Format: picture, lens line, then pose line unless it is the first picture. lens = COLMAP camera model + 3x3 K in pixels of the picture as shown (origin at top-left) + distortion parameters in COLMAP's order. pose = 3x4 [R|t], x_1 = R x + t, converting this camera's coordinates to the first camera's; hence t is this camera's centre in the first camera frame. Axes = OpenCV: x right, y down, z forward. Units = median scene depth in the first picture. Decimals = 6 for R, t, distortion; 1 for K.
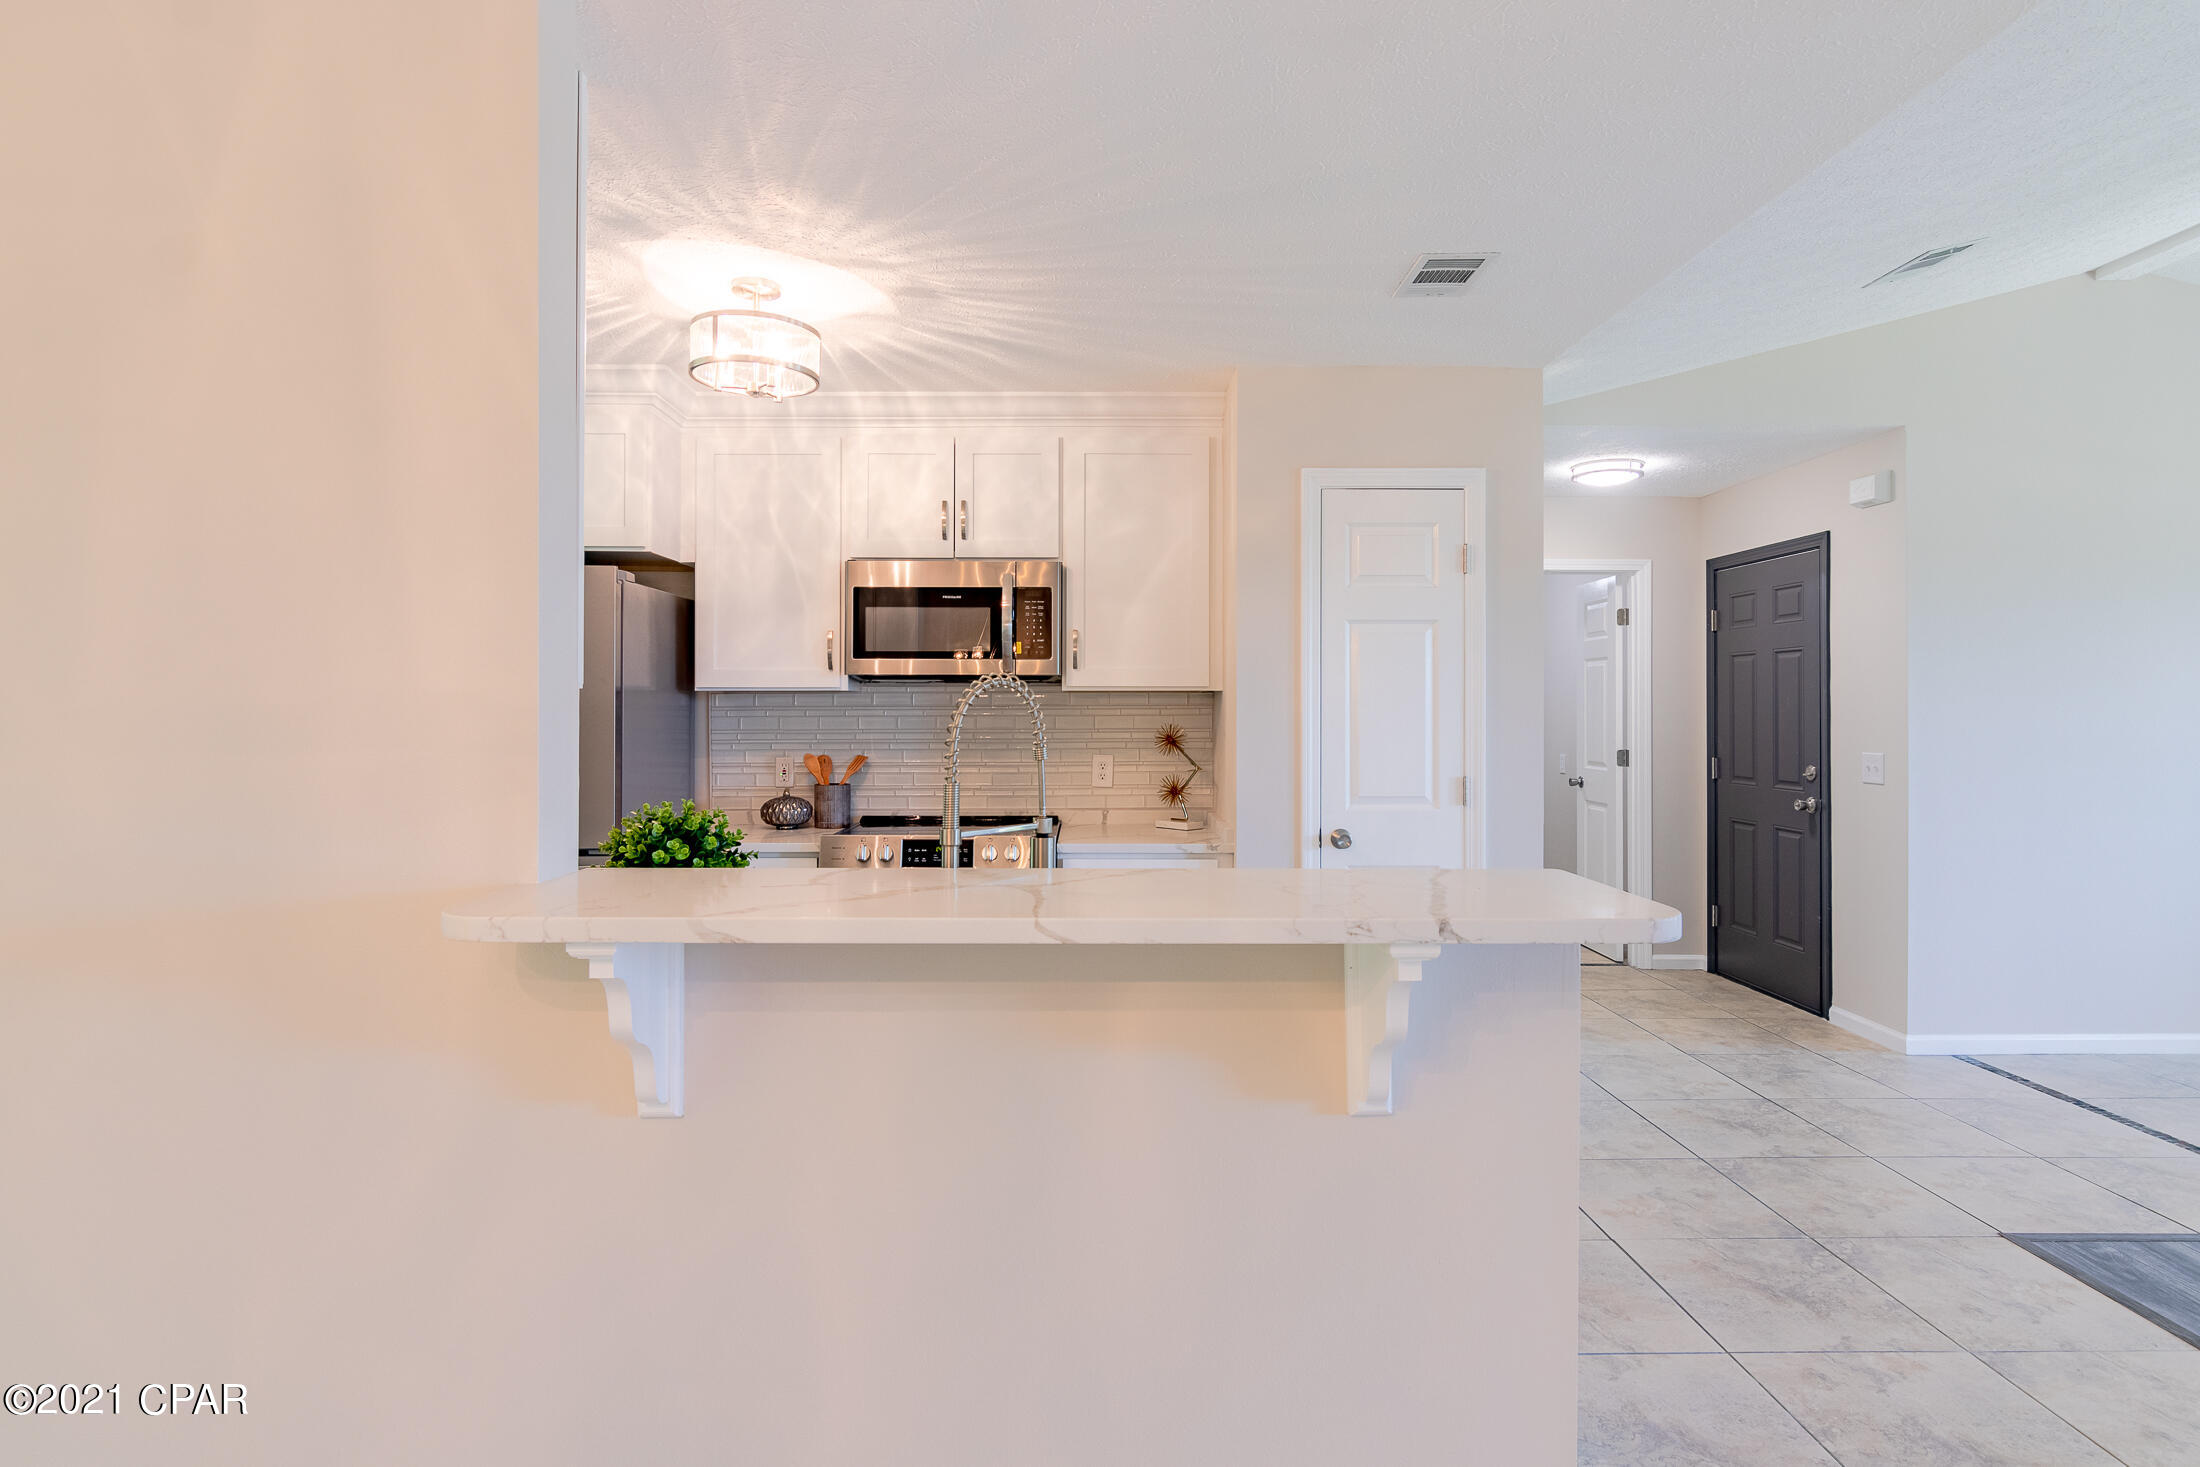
lens RADIAL K [[1134.4, 0, 1100.5], [0, 1134.4, 703.3], [0, 0, 1]] dist [0.000186, 0.000416]
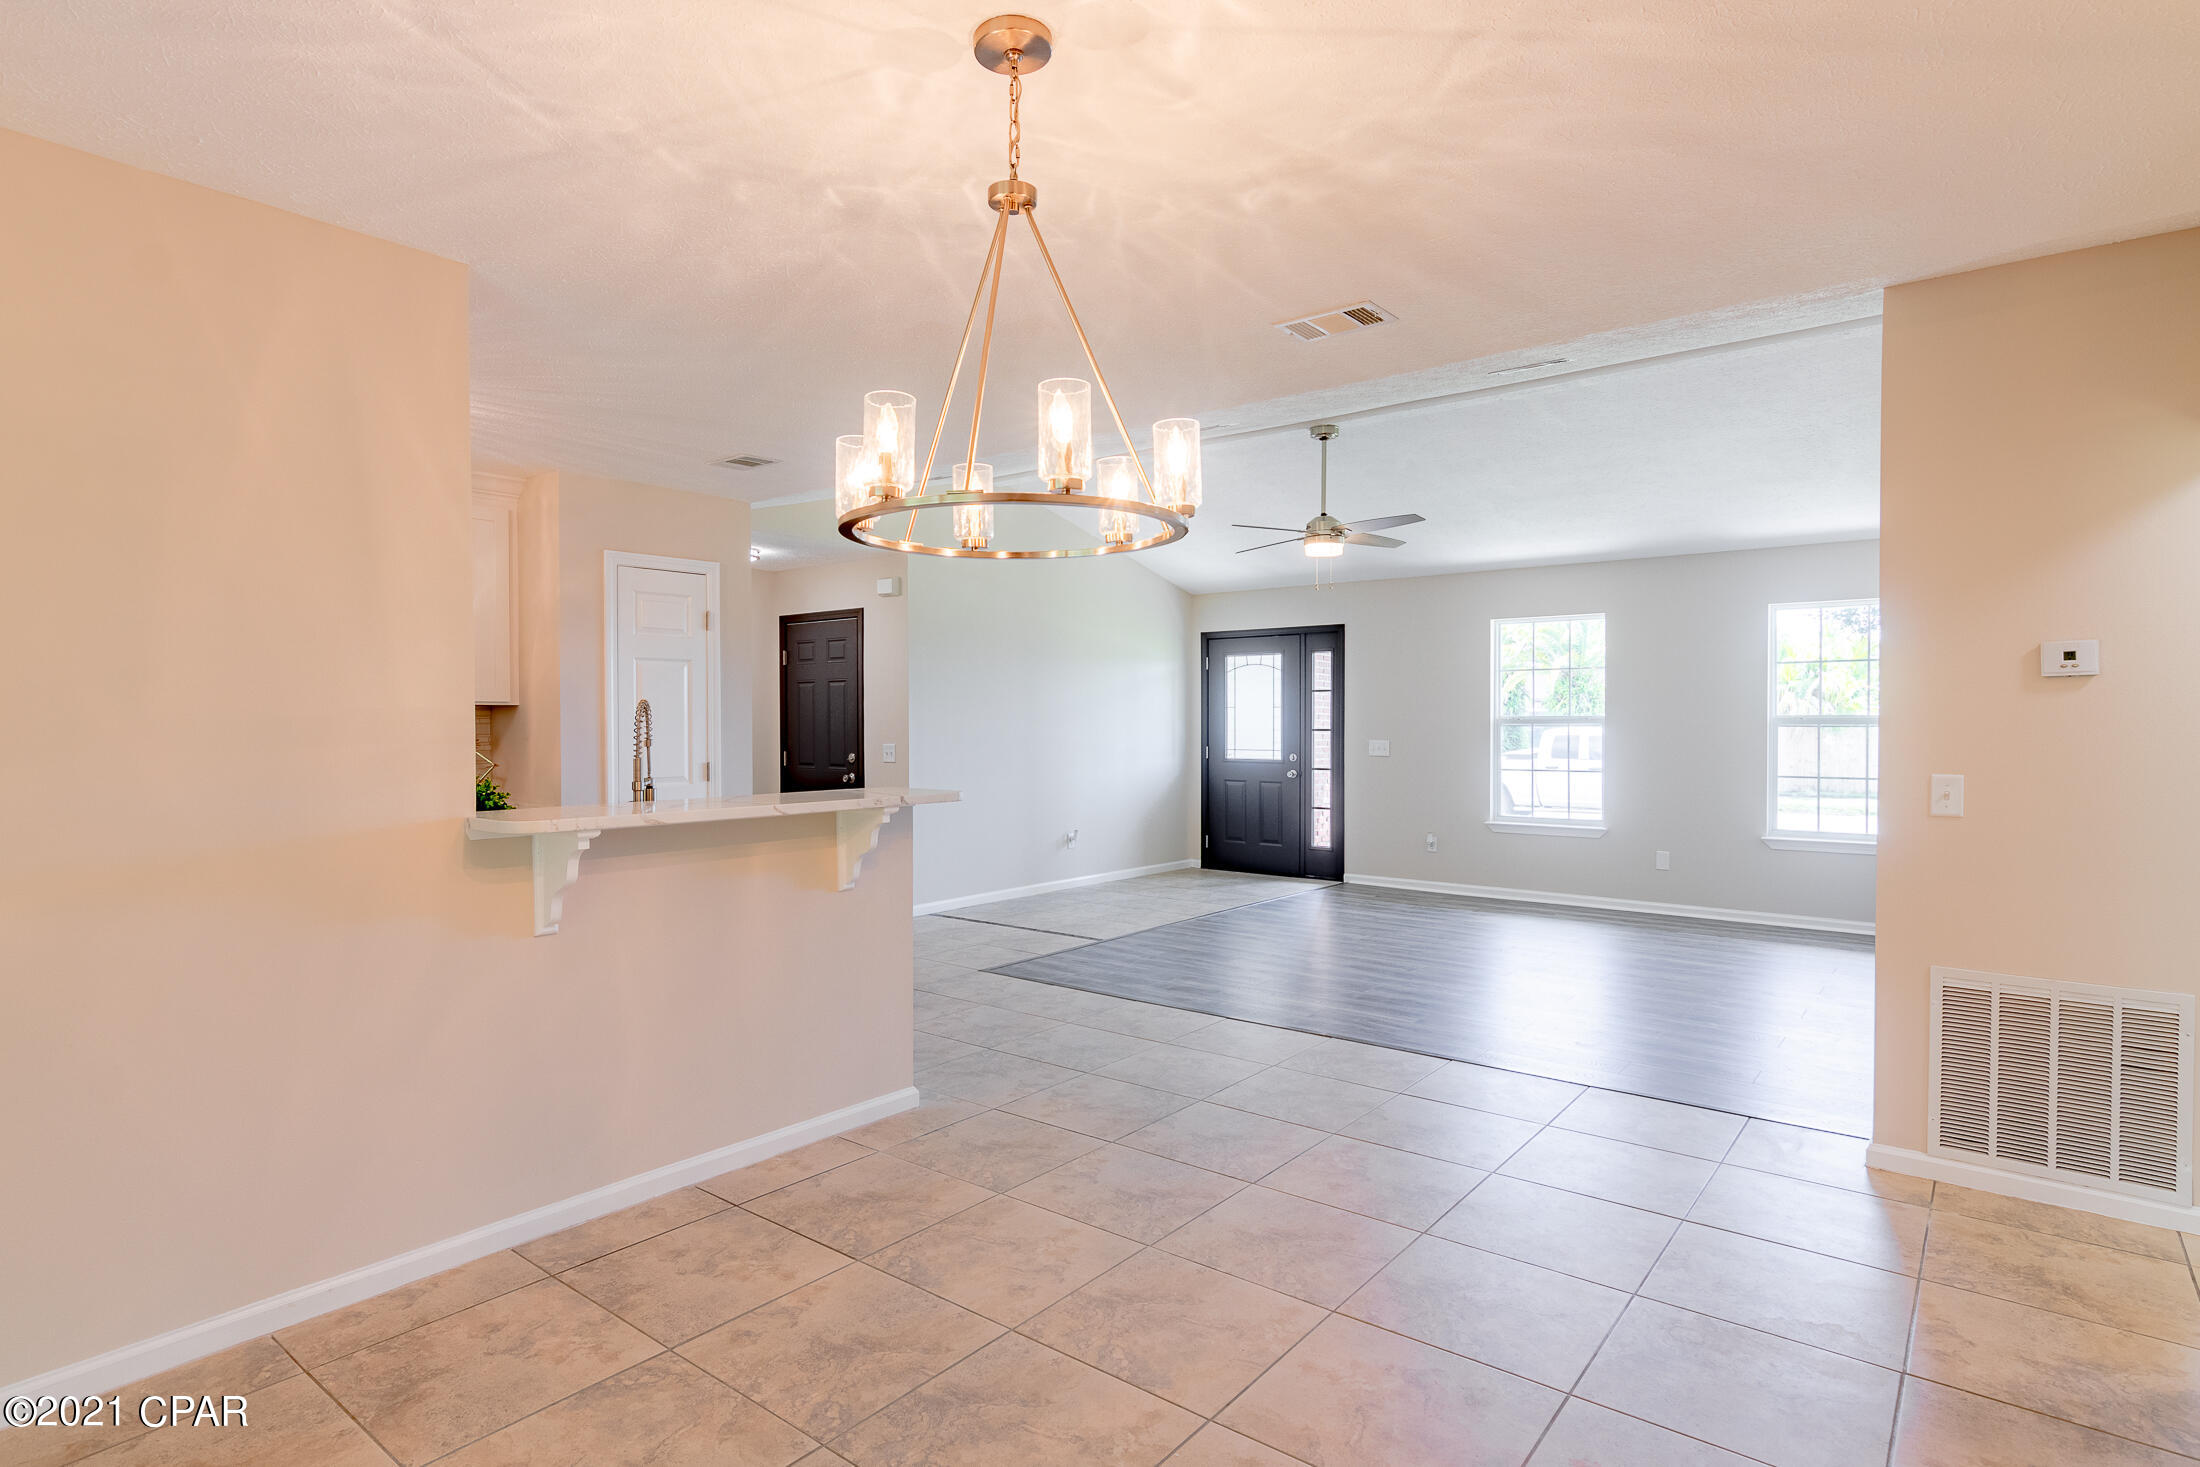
lens RADIAL K [[1134.6, 0, 1091.6], [0, 1134.6, 735.4], [0, 0, 1]] dist [-0.003022, -0.000502]
pose [[0.639479, -0.014687, 0.768668, -0.485680], [0.000361, 0.999823, 0.018803, -0.000866], [-0.768809, -0.011746, 0.639371, -0.350684]]
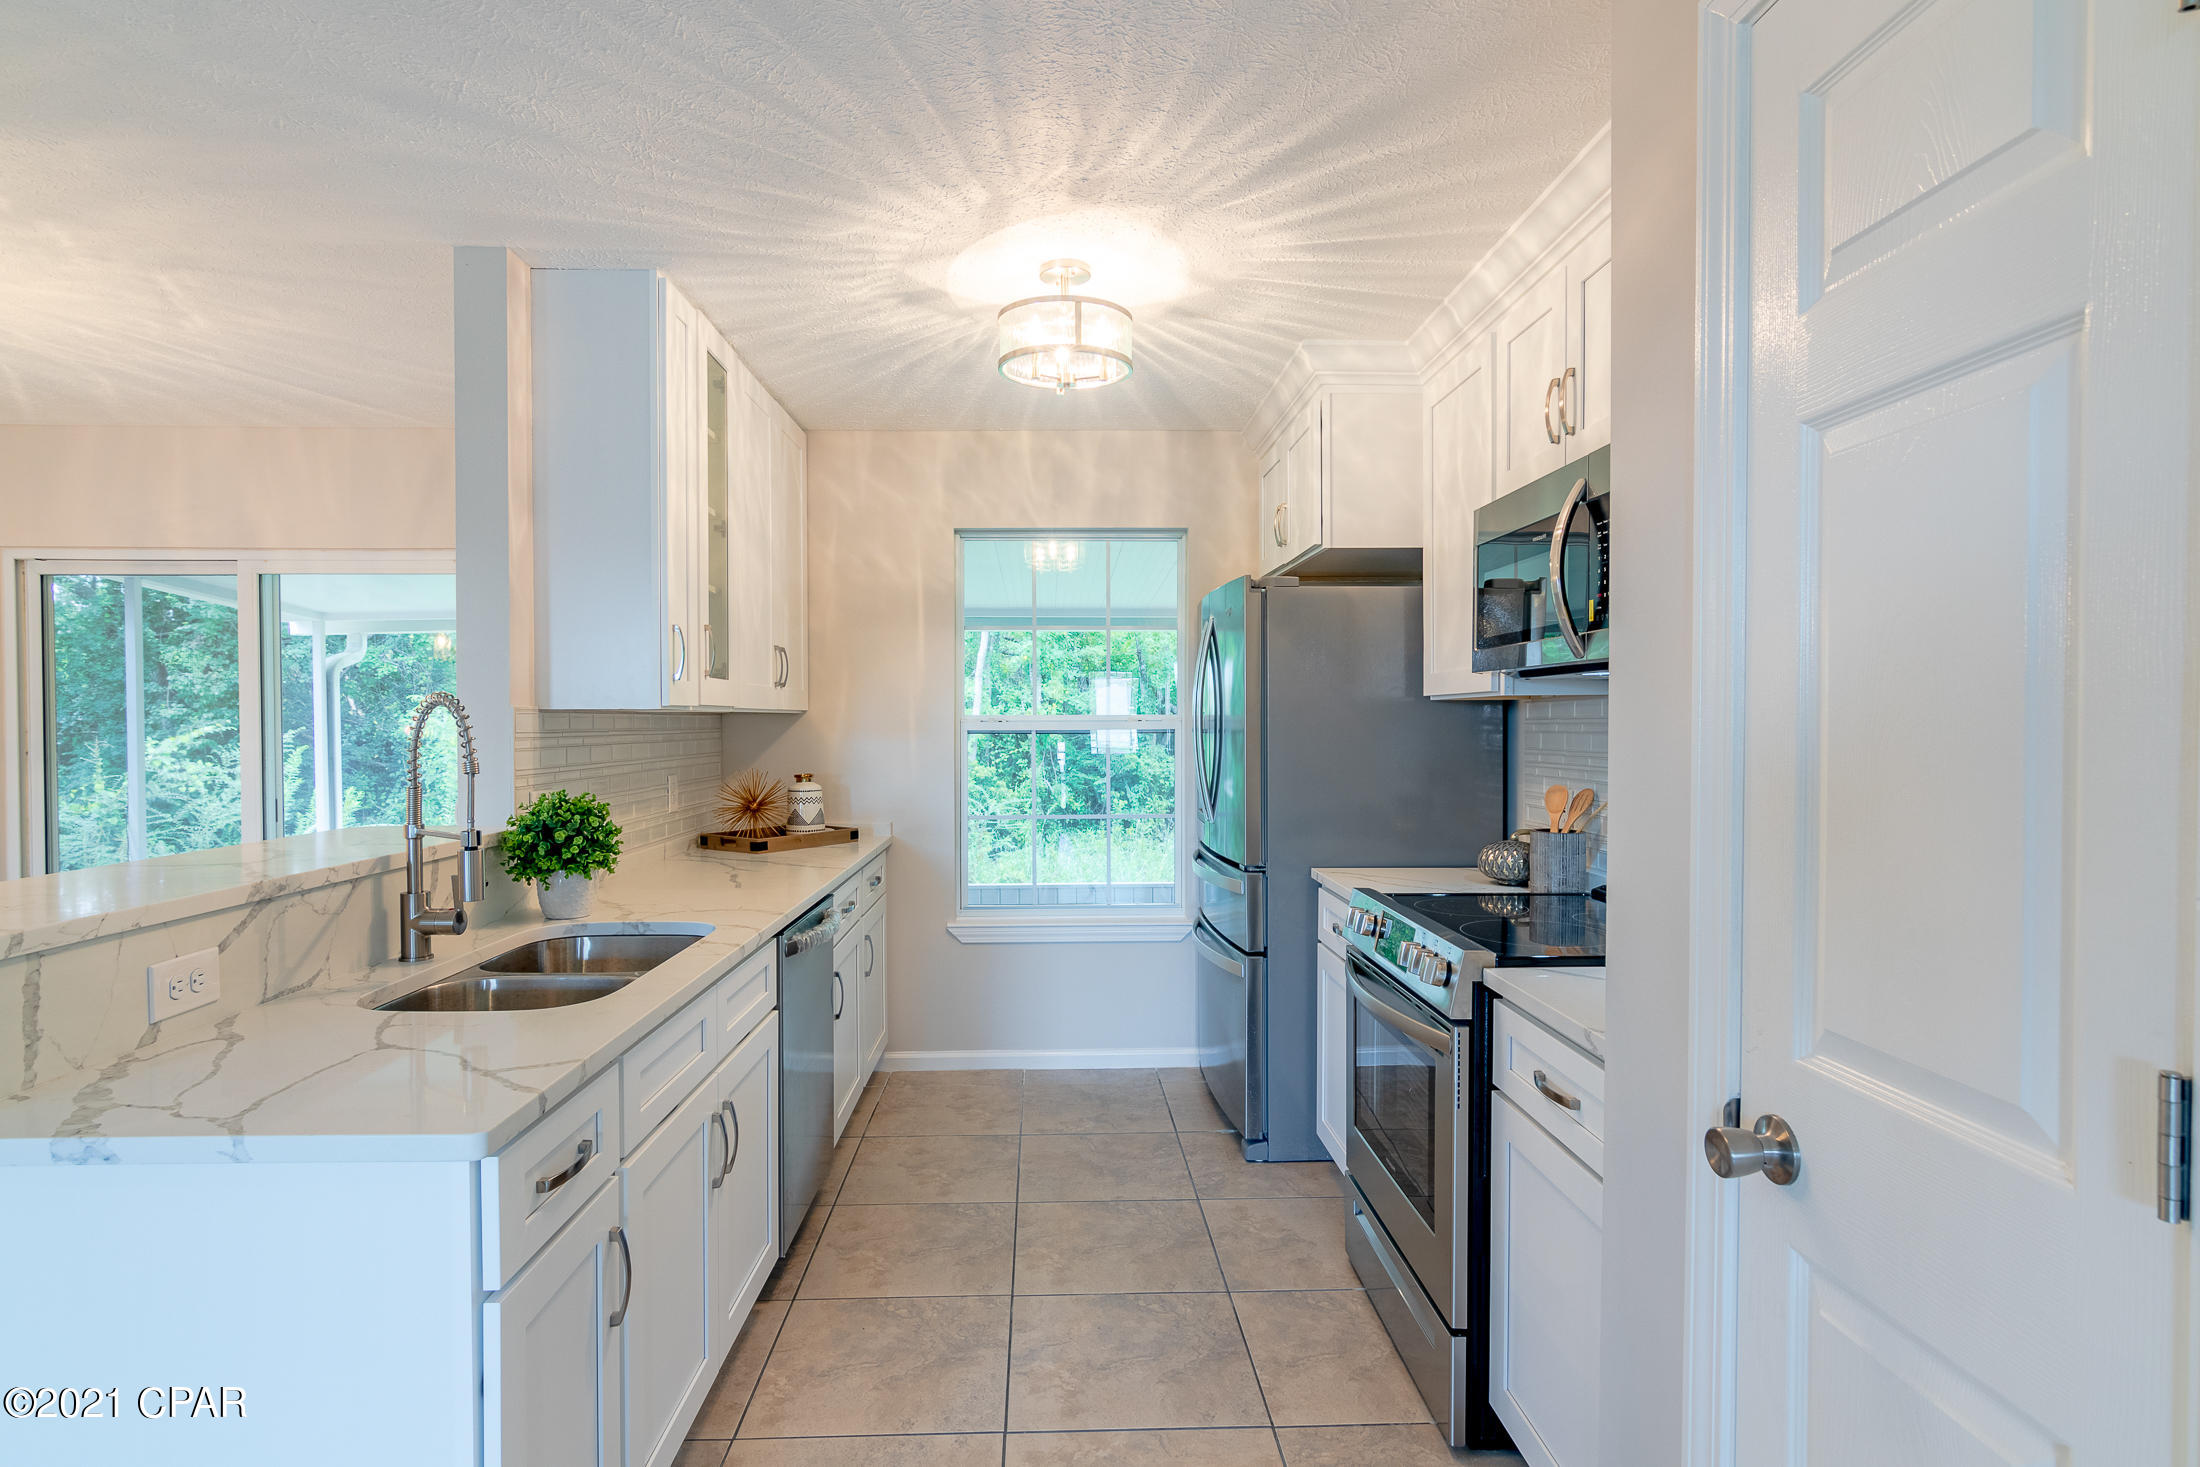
lens RADIAL K [[1134.6, 0, 1091.6], [0, 1134.6, 735.4], [0, 0, 1]] dist [-0.003022, -0.000502]
pose [[0.013445, 0.010562, -0.999854, 0.470598], [0.006557, 0.999922, 0.010651, 0.004171], [0.999888, -0.006700, 0.013374, 0.747313]]
